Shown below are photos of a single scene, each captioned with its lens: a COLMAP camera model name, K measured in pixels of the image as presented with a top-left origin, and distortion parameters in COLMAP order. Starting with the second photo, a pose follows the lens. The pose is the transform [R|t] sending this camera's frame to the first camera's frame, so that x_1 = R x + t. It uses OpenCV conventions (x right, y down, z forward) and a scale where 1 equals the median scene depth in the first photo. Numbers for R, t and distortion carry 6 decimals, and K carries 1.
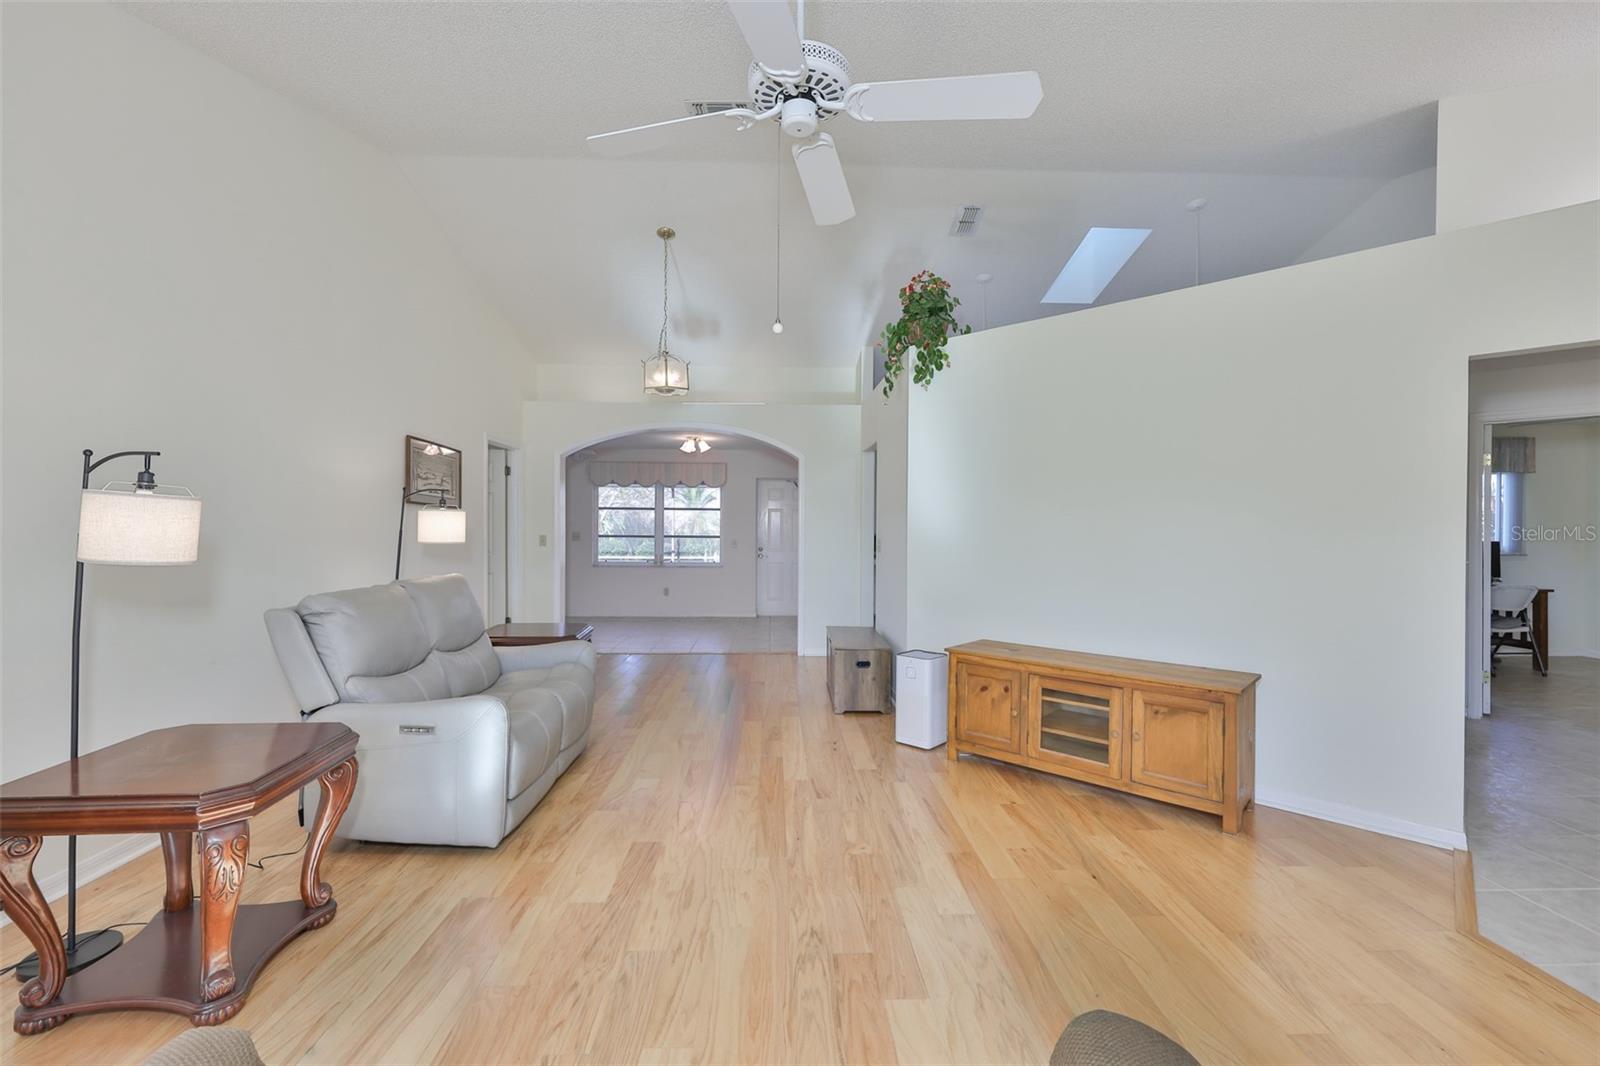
lens RADIAL K [[686.3, 0, 799.2], [0, 686.3, 526.4], [0, 0, 1]] dist [-0.004446, 0.001485]
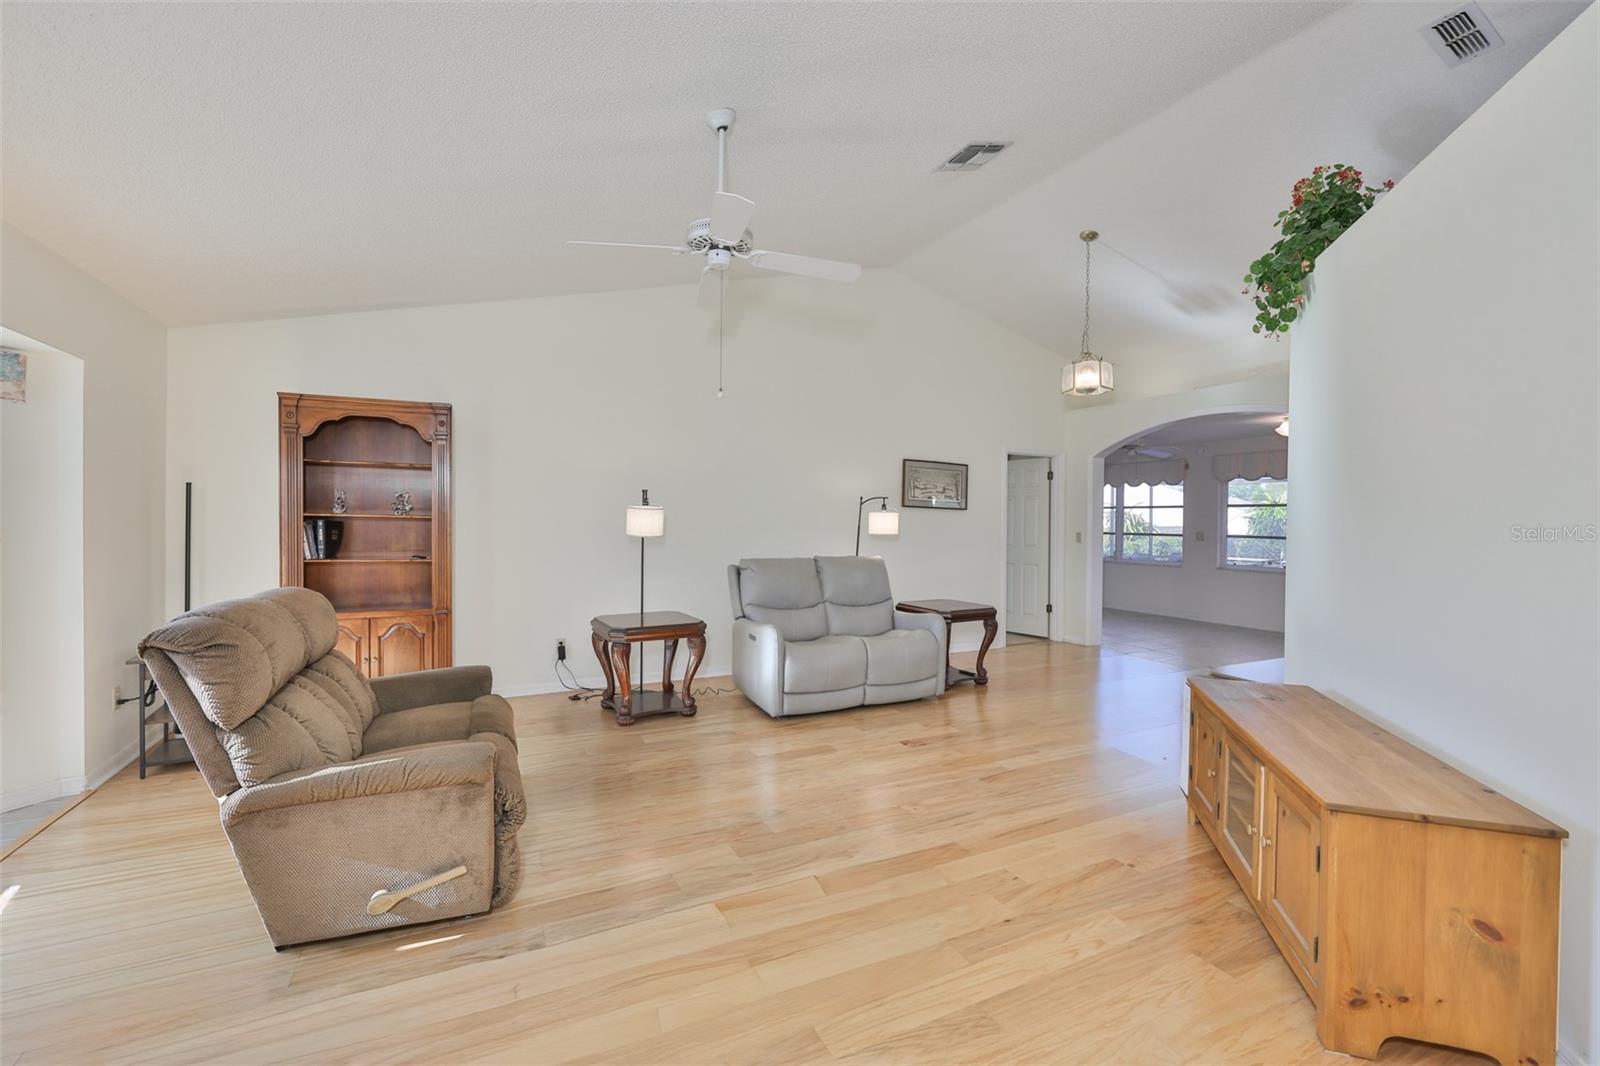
lens RADIAL K [[686.3, 0, 800.5], [0, 686.3, 530.5], [0, 0, 1]] dist [-0.004446, 0.001485]
pose [[0.413899, 0.012947, -0.910231, 0.571173], [-0.007039, 0.999914, 0.011022, 0.000820], [0.910296, 0.001845, 0.413955, 0.200593]]
